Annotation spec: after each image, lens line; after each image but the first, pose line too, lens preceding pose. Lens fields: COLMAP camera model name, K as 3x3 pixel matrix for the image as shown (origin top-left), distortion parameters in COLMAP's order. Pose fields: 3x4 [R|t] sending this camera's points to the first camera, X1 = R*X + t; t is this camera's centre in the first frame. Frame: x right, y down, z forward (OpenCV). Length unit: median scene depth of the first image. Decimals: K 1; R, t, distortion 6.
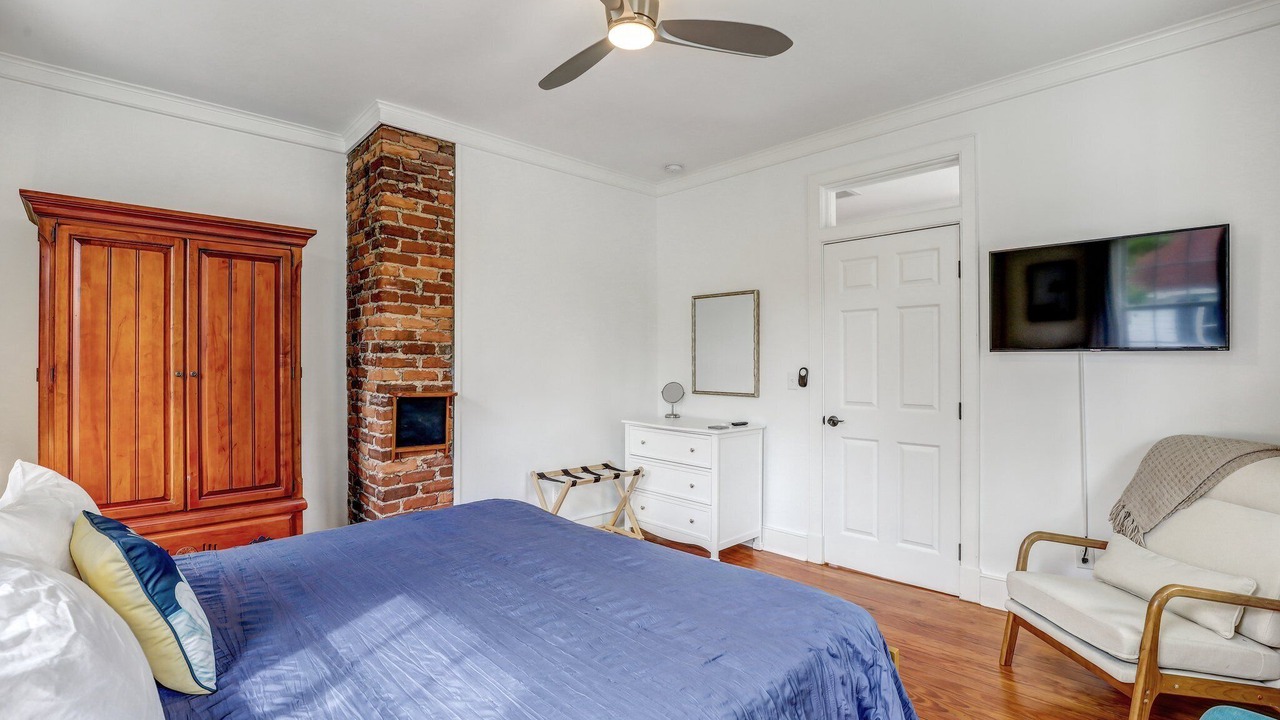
lens RADIAL K [[600.1, 0, 636.7], [0, 600.1, 363.3], [0, 0, 1]] dist [-0.028343, -0.000212]
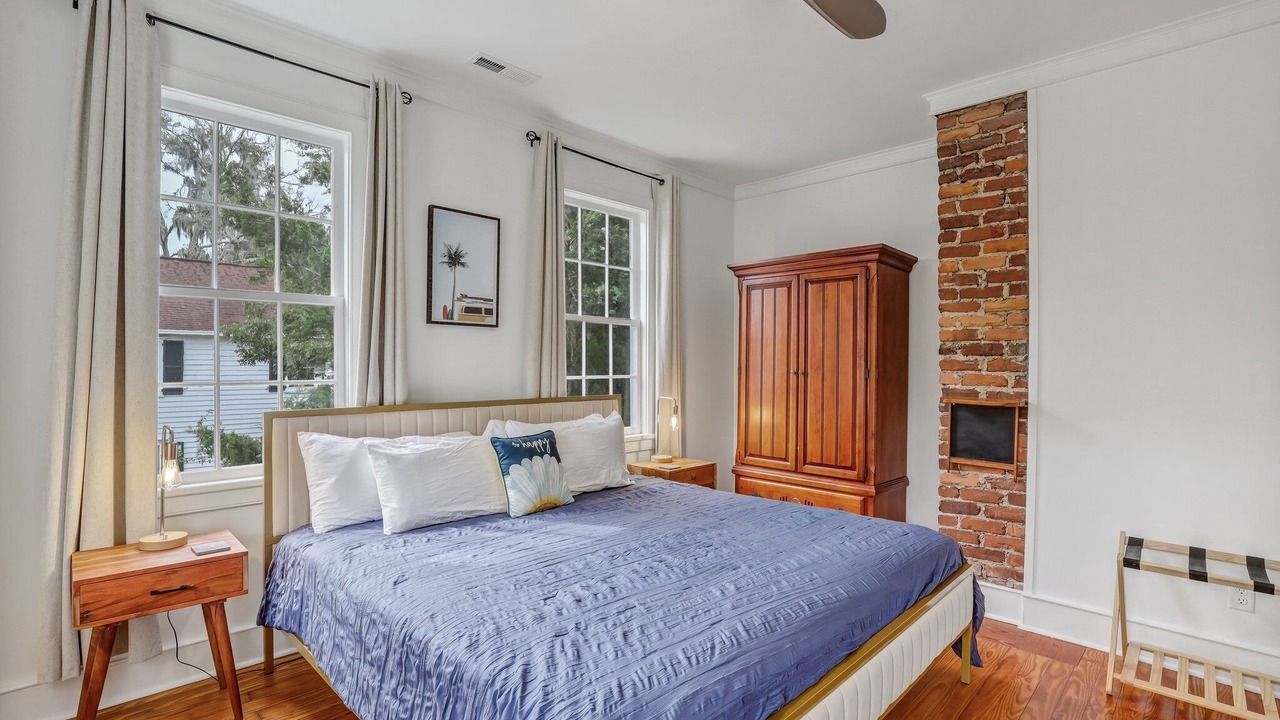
lens RADIAL K [[600.1, 0, 633.8], [0, 600.1, 364.3], [0, 0, 1]] dist [-0.028343, -0.000212]
pose [[-0.002766, 0.002825, -0.999992, 0.503612], [-0.003347, 0.999990, 0.002834, -0.003196], [0.999991, 0.003355, -0.002757, 0.493620]]
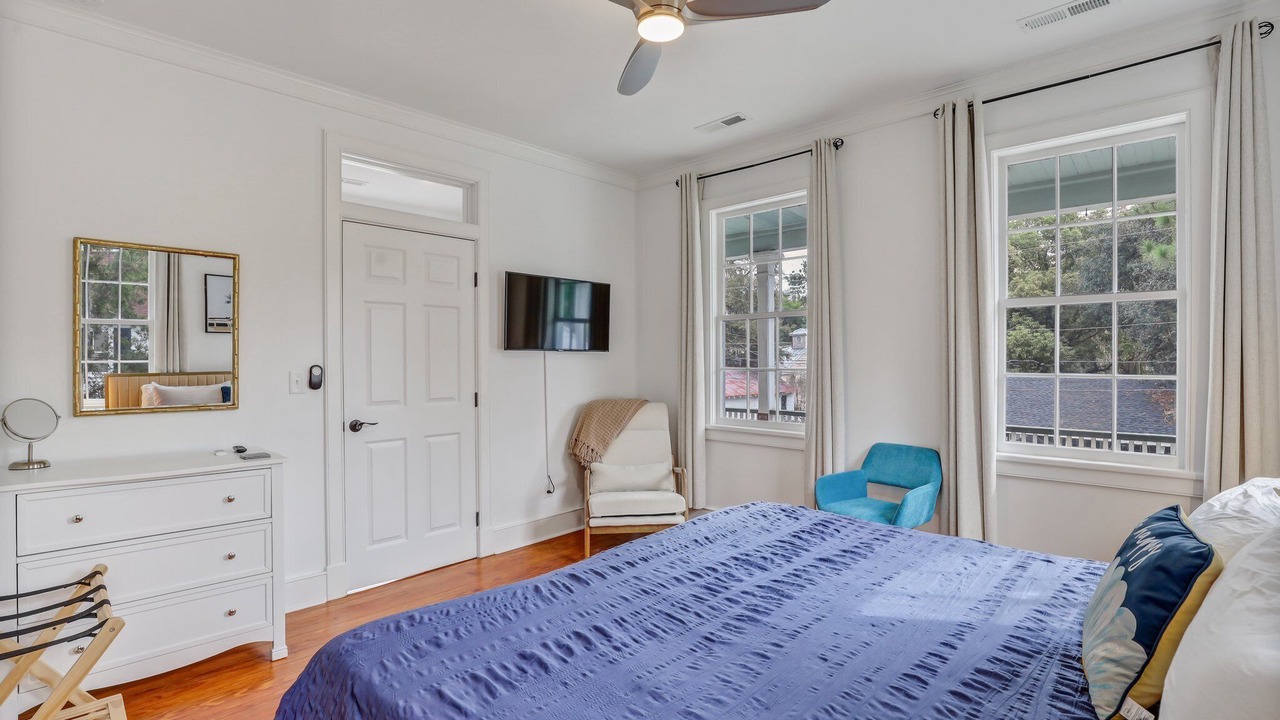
lens RADIAL K [[600.1, 0, 652.5], [0, 600.1, 361.6], [0, 0, 1]] dist [-0.028343, -0.000212]
pose [[-0.055836, -0.005972, 0.998422, -0.608560], [0.002629, 0.999978, 0.006129, -0.002382], [-0.998436, 0.002967, -0.055819, 0.657920]]
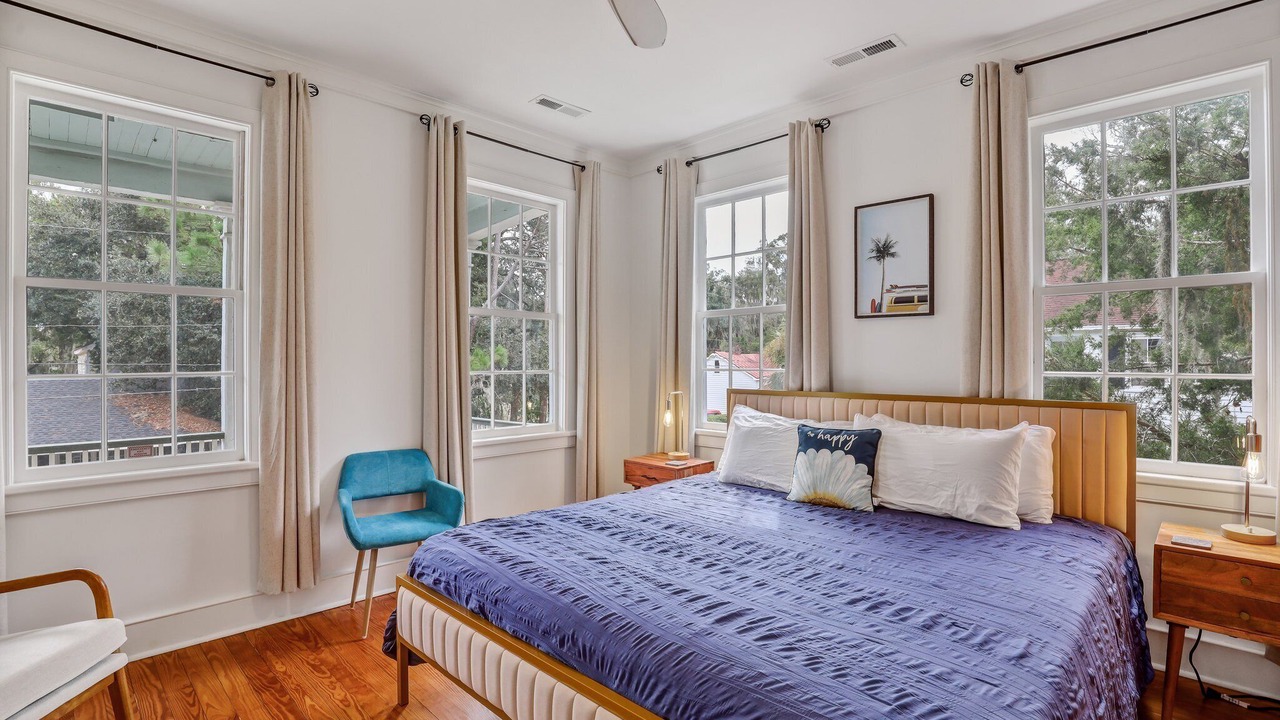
lens RADIAL K [[600.1, 0, 653.0], [0, 600.1, 356.0], [0, 0, 1]] dist [-0.028343, -0.000212]
pose [[-0.998947, 0.002082, -0.045823, -0.019587], [0.002222, 0.999993, -0.003020, 0.001428], [0.045816, -0.003119, -0.998945, 1.118028]]
